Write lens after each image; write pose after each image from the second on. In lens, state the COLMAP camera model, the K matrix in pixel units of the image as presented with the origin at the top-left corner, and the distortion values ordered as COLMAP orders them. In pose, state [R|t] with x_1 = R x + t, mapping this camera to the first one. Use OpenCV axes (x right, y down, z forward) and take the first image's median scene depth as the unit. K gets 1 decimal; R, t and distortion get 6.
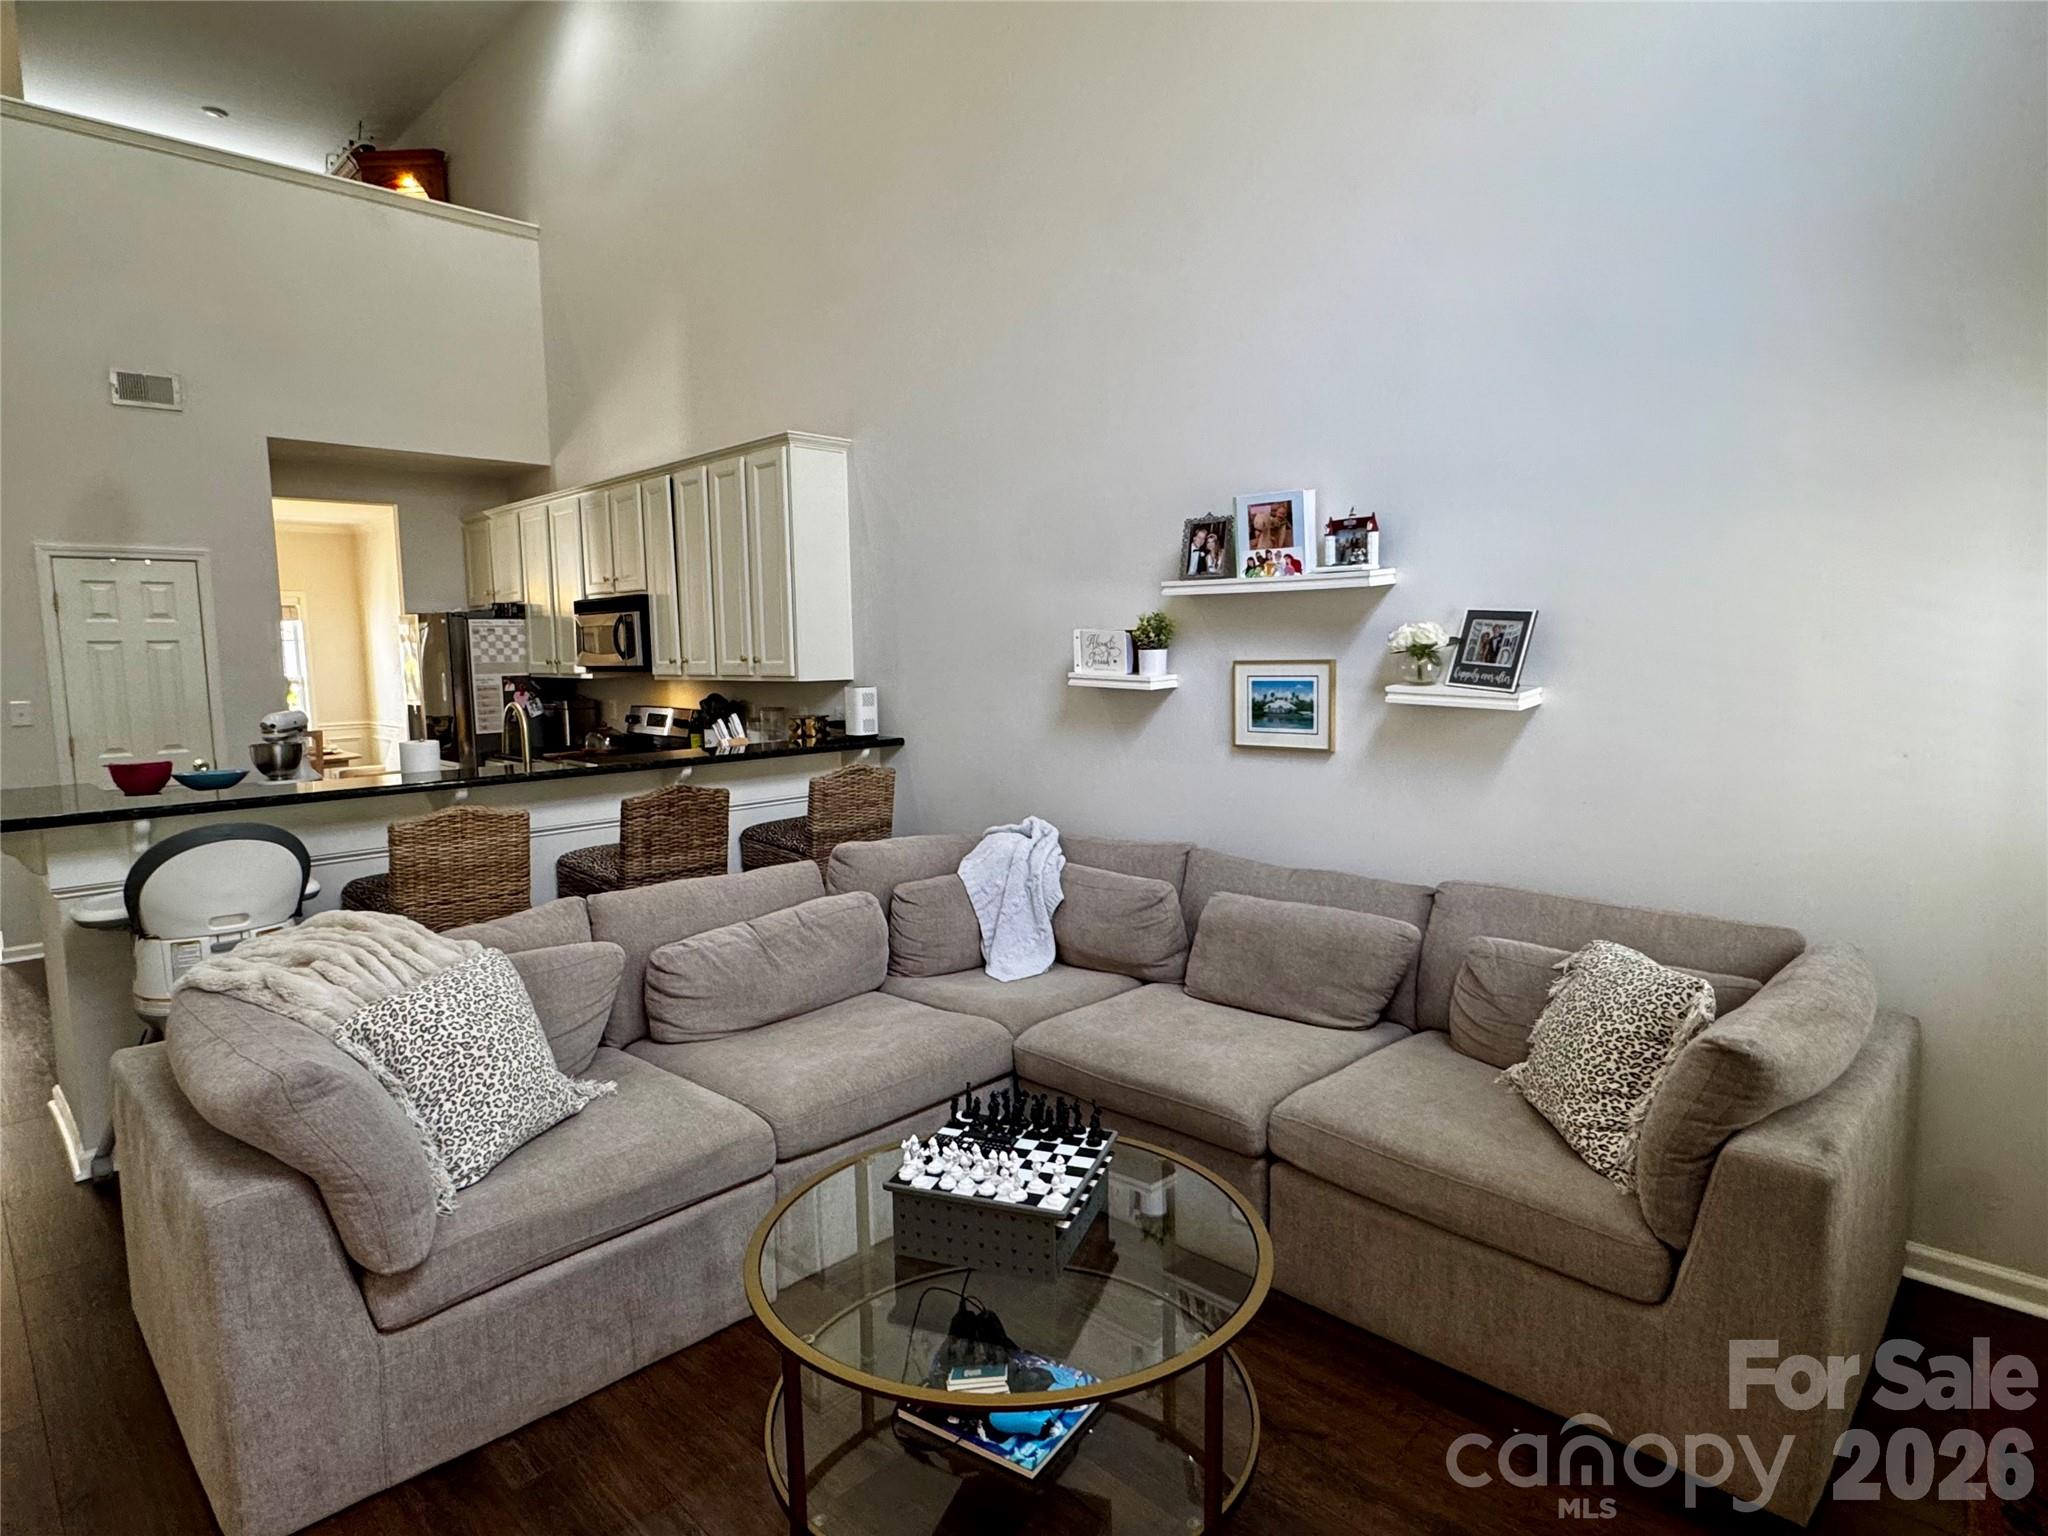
lens RADIAL K [[1138.4, 0, 1019.9], [0, 1138.4, 761.3], [0, 0, 1]] dist [-0.001310, -0.000088]
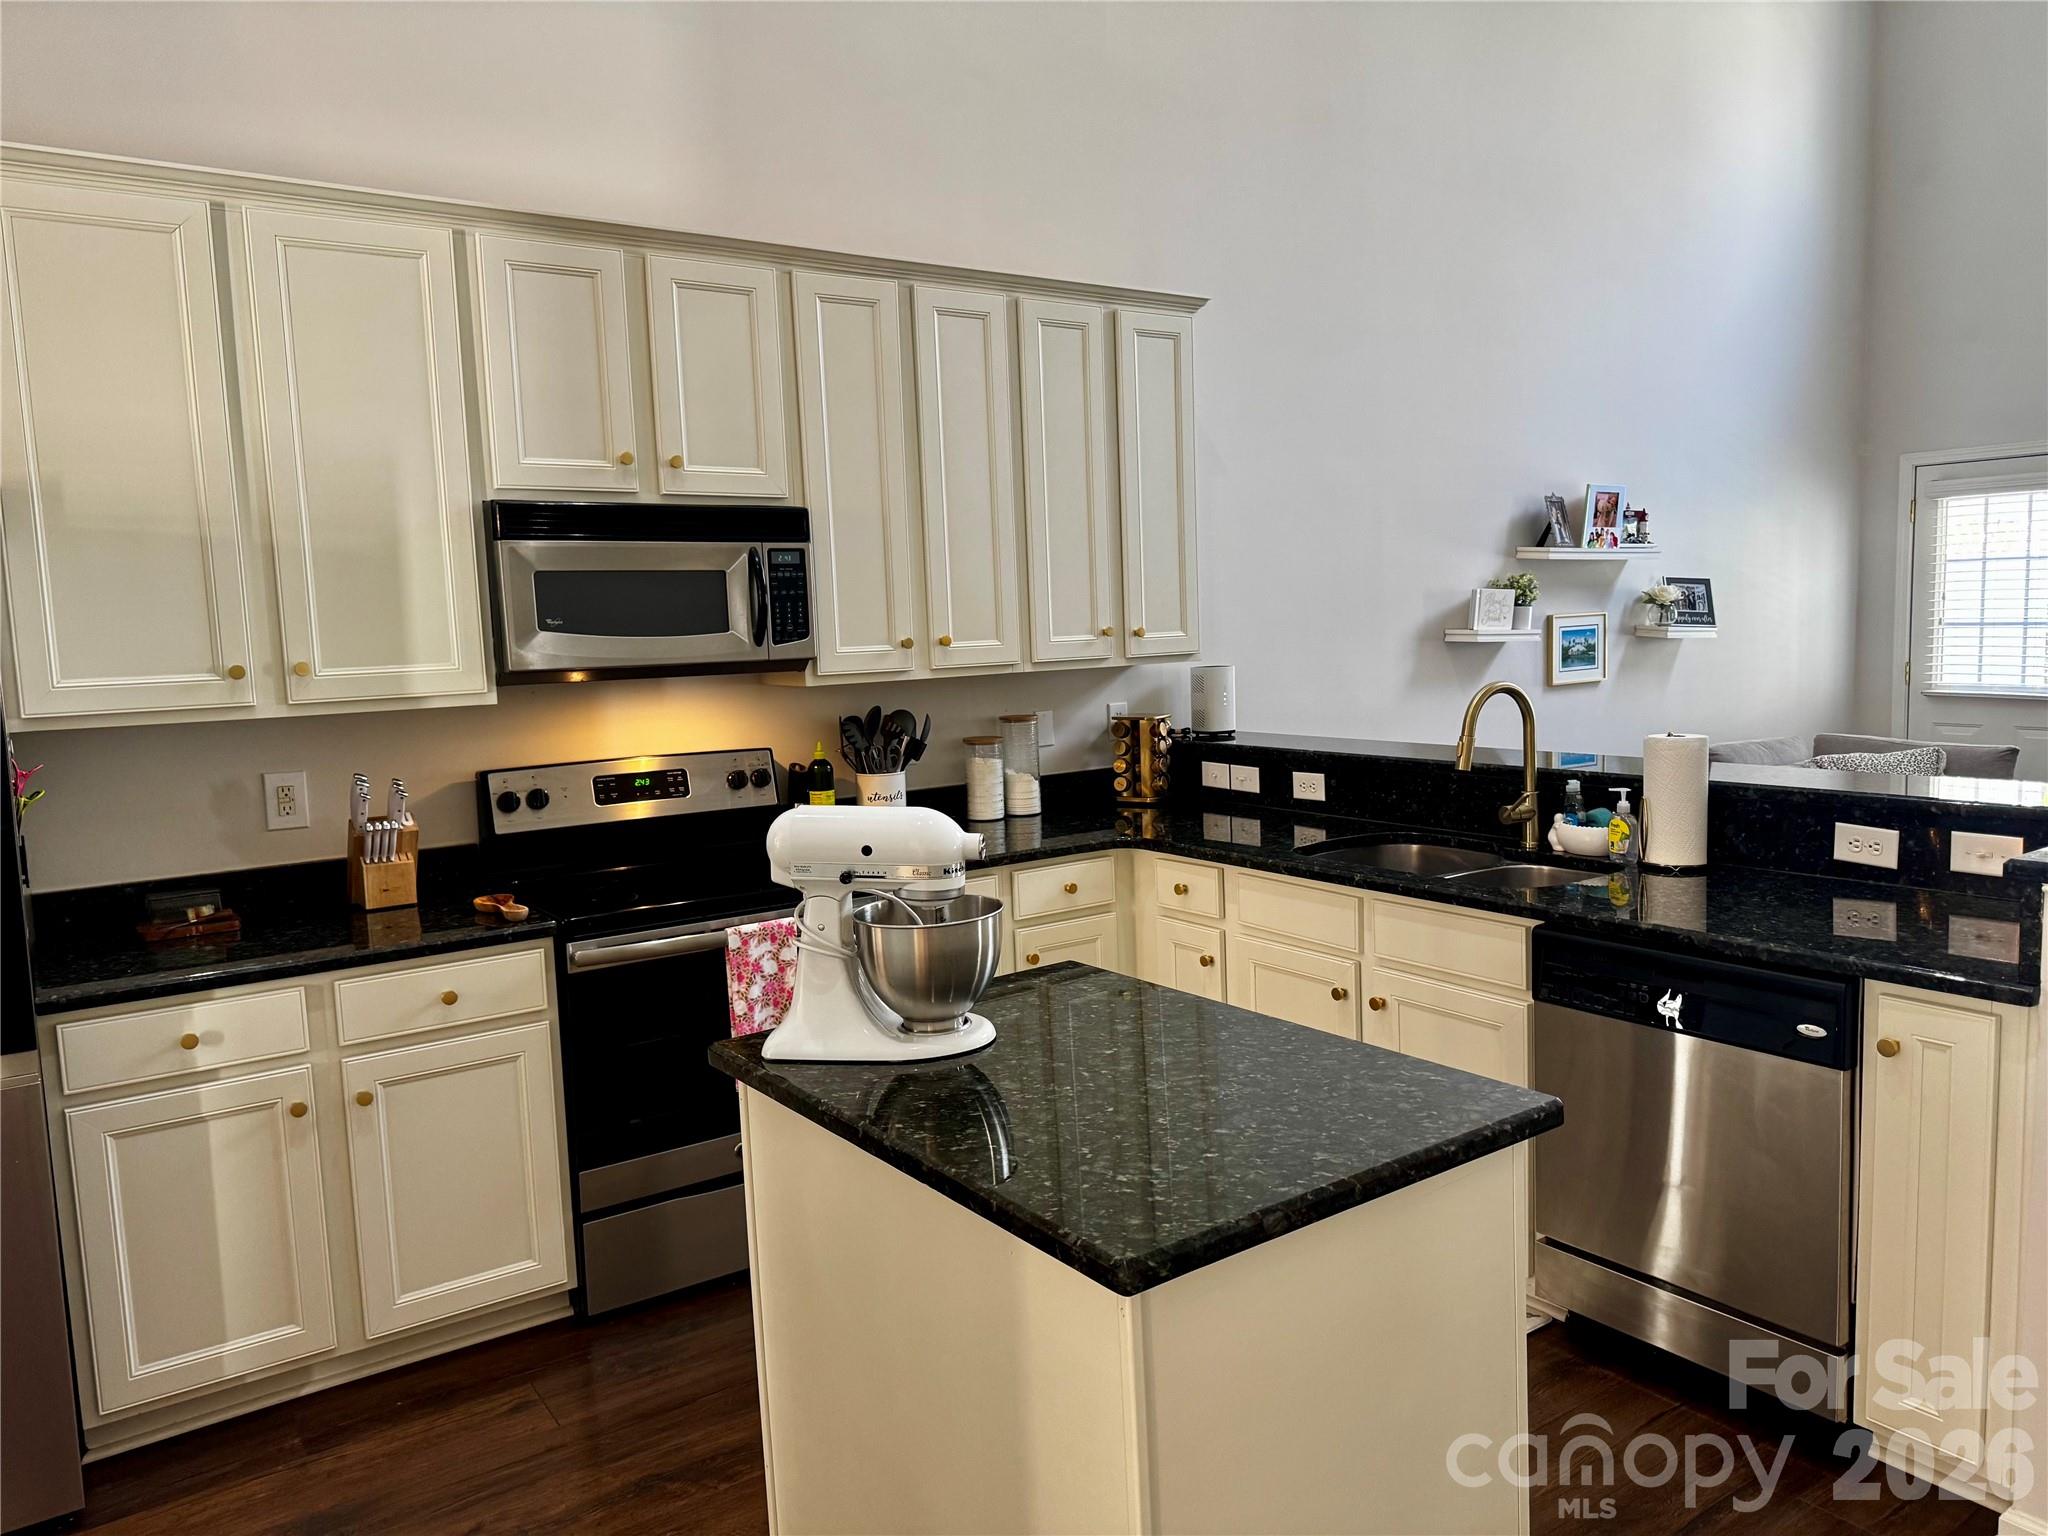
lens RADIAL K [[1426.0, 0, 1020.5], [0, 1426.0, 775.0], [0, 0, 1]] dist [-0.000829, 0.000060]
pose [[0.181185, -0.082110, 0.980015, -1.505976], [0.145718, 0.987750, 0.055817, -0.091826], [-0.972594, 0.132693, 0.190930, 1.347099]]
